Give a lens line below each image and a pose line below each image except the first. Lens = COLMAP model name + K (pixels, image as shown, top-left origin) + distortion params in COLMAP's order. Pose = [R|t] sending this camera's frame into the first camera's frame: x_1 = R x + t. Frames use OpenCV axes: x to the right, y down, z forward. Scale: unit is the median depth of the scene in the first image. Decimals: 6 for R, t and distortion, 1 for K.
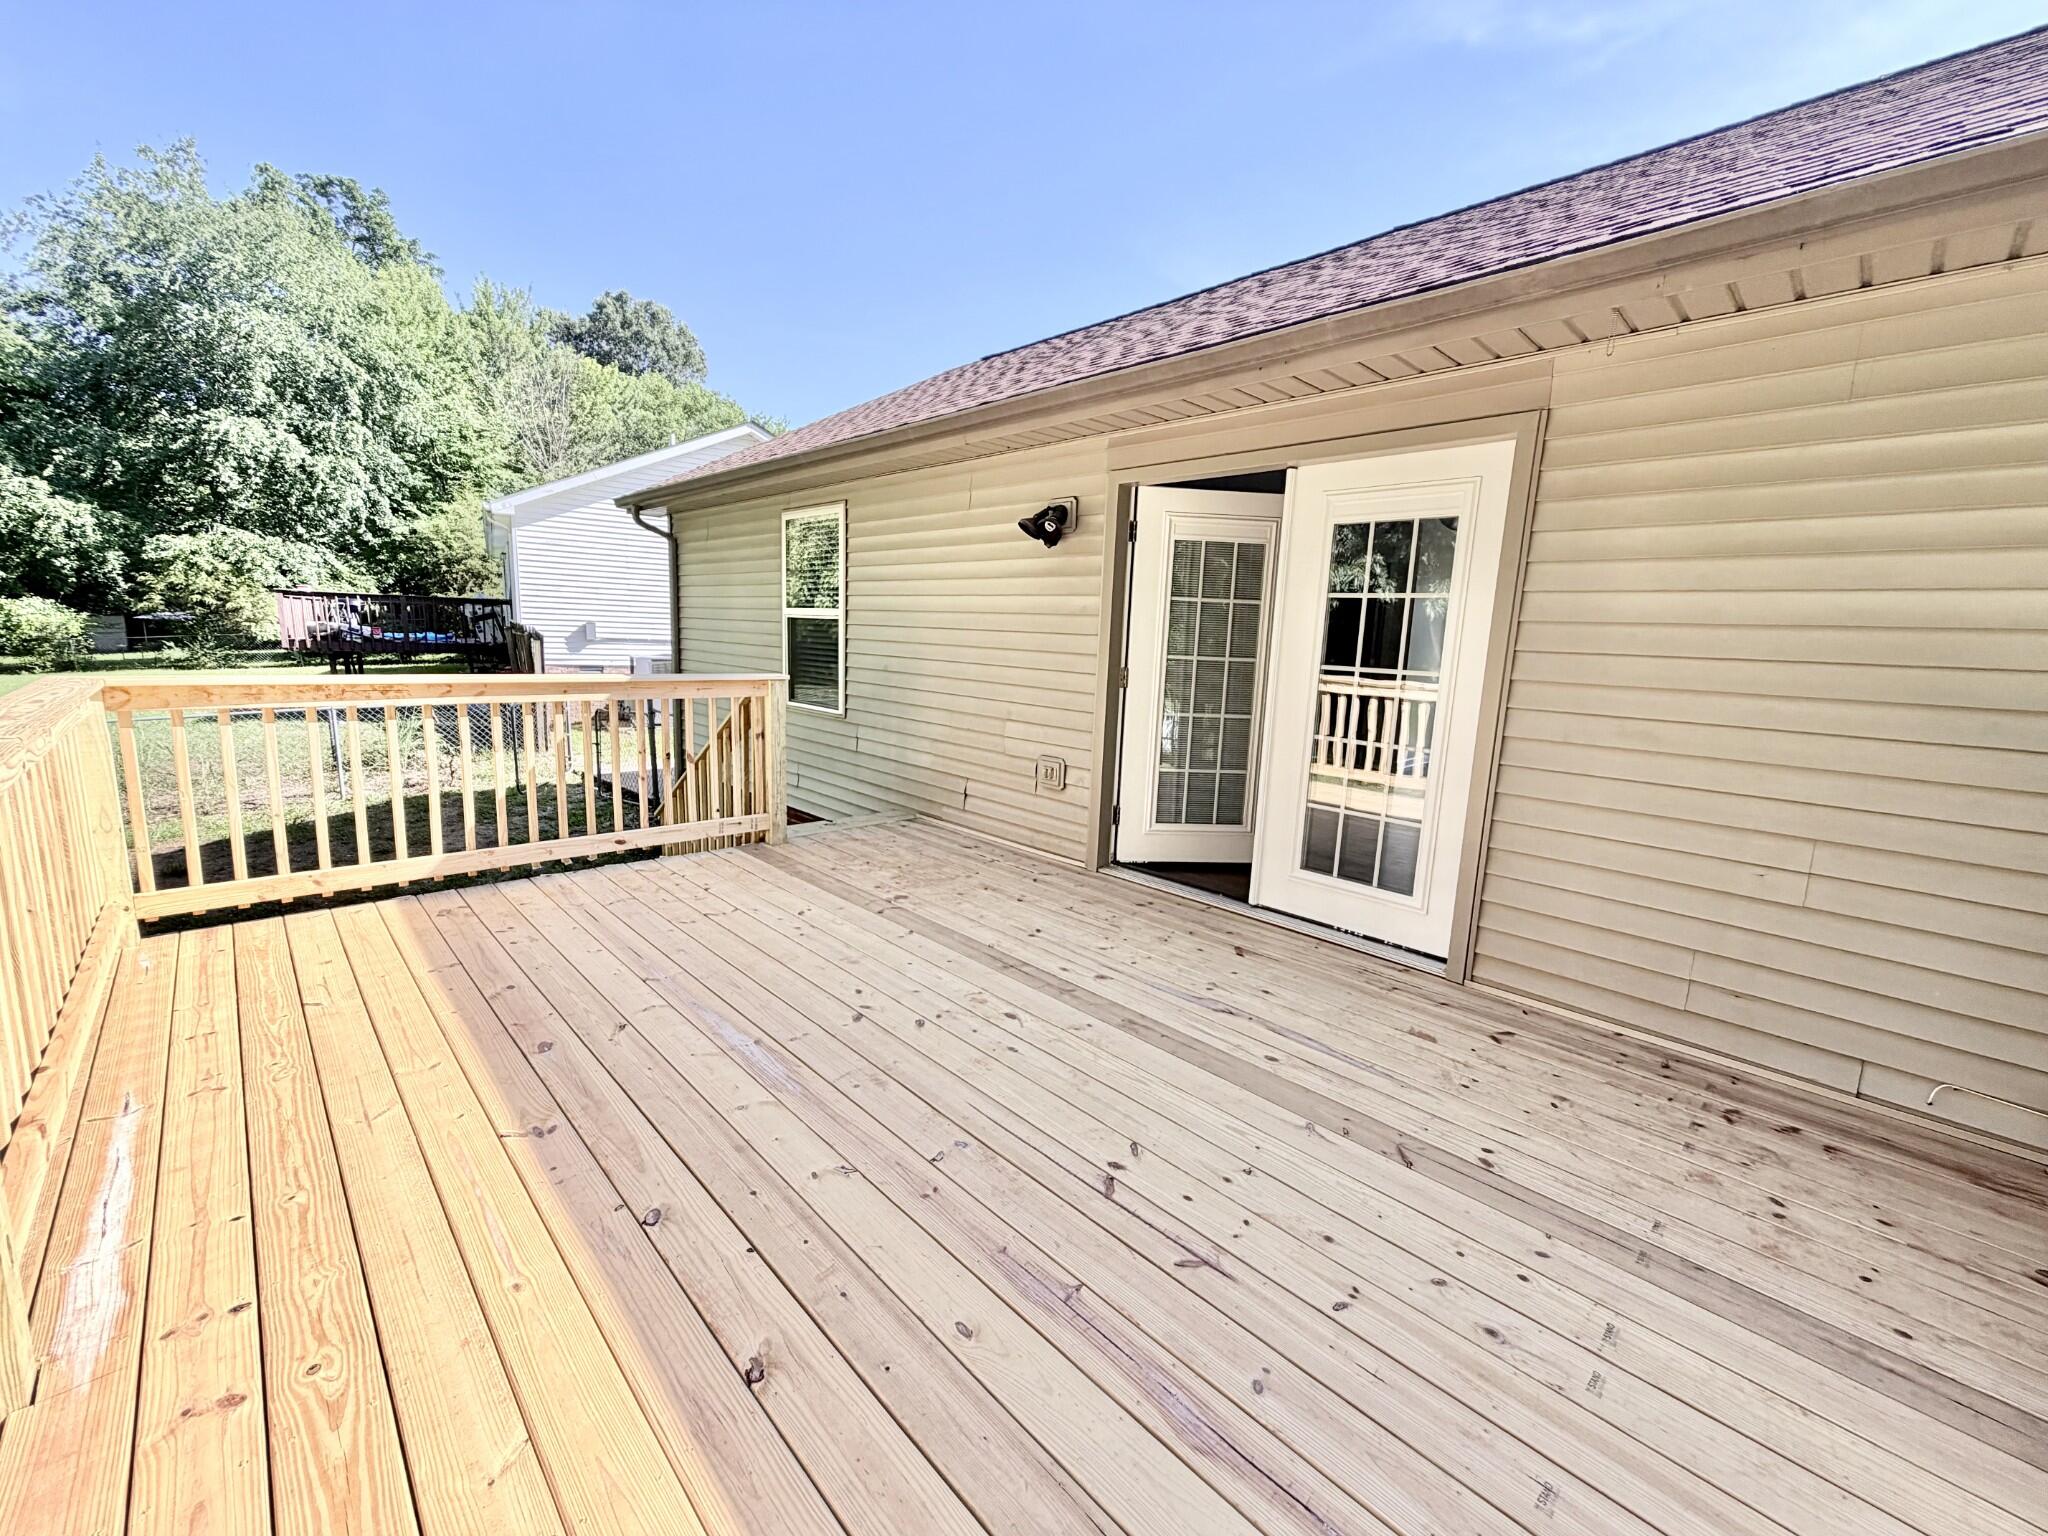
lens RADIAL K [[812.3, 0, 1018.8], [0, 812.3, 774.8], [0, 0, 1]] dist [0.001782, -0.000102]
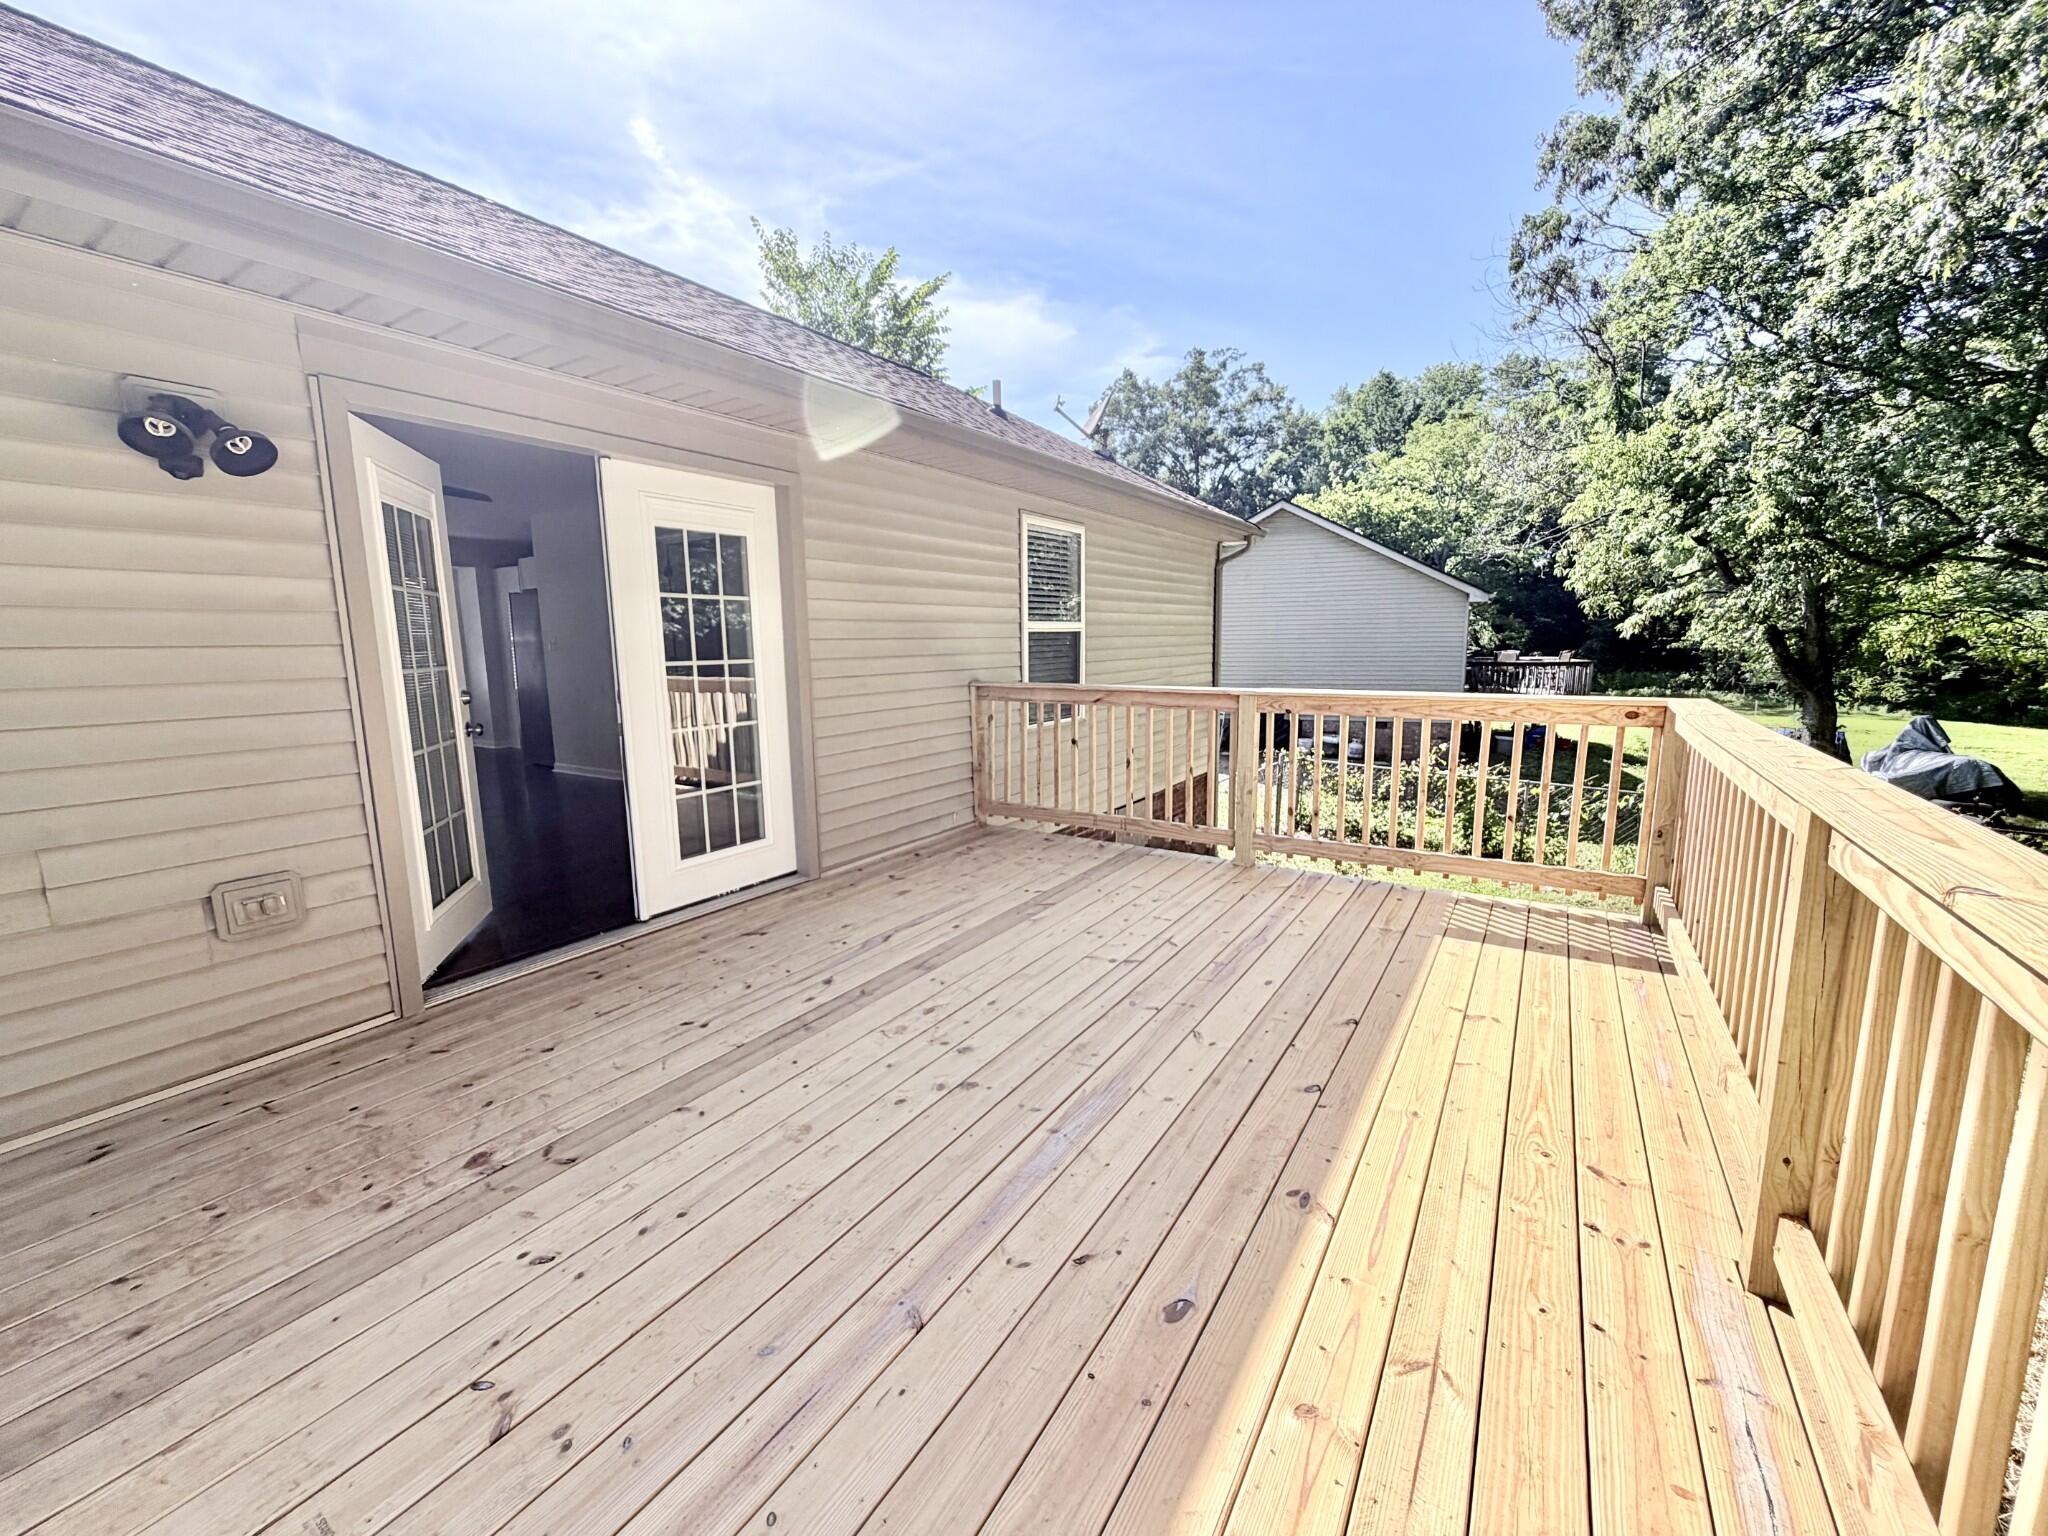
lens RADIAL K [[812.3, 0, 1018.8], [0, 812.3, 774.8], [0, 0, 1]] dist [0.001782, -0.000102]
pose [[-0.222820, -0.196855, 0.954777, -0.772456], [0.172567, 0.955968, 0.237373, -0.172312], [-0.959464, 0.217654, -0.179038, 0.814830]]
